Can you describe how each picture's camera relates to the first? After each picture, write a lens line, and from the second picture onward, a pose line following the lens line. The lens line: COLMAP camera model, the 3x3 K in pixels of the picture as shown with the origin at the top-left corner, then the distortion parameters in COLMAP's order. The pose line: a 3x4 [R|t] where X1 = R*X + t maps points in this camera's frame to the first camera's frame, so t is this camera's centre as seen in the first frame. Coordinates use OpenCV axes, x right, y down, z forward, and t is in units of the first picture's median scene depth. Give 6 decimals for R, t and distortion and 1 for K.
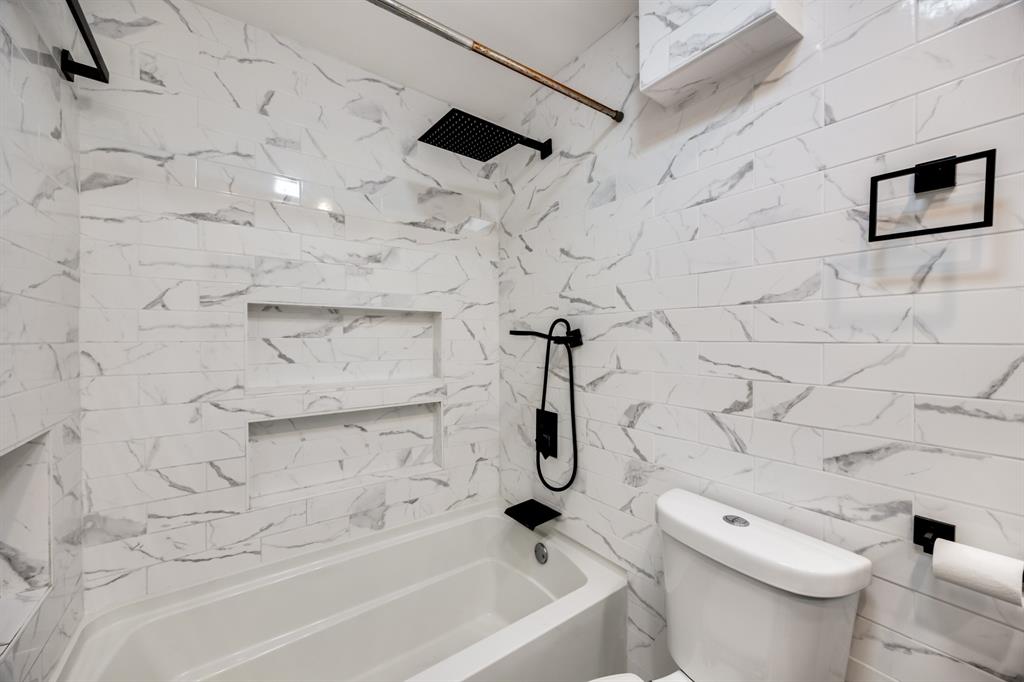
lens RADIAL K [[391.8, 0, 517.4], [0, 391.8, 340.6], [0, 0, 1]] dist [0.000579, -0.000157]
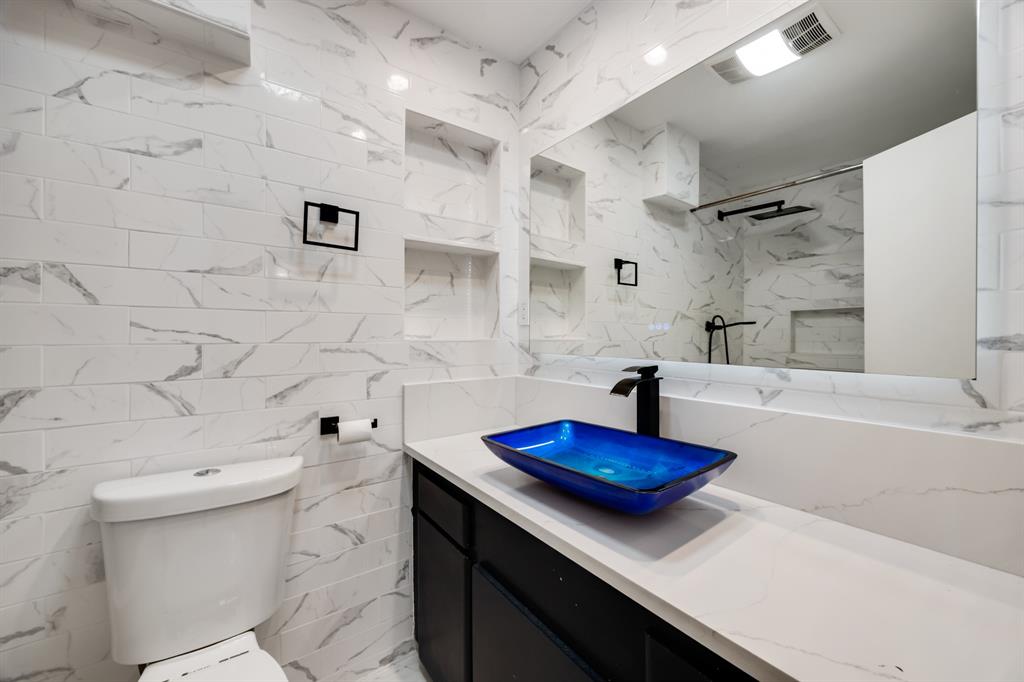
lens RADIAL K [[391.8, 0, 518.5], [0, 391.8, 338.6], [0, 0, 1]] dist [0.000579, -0.000157]
pose [[0.005381, -0.007162, 0.999960, -0.497675], [0.011047, 0.999914, 0.007102, 0.093199], [-0.999925, 0.011008, 0.005459, 0.135978]]
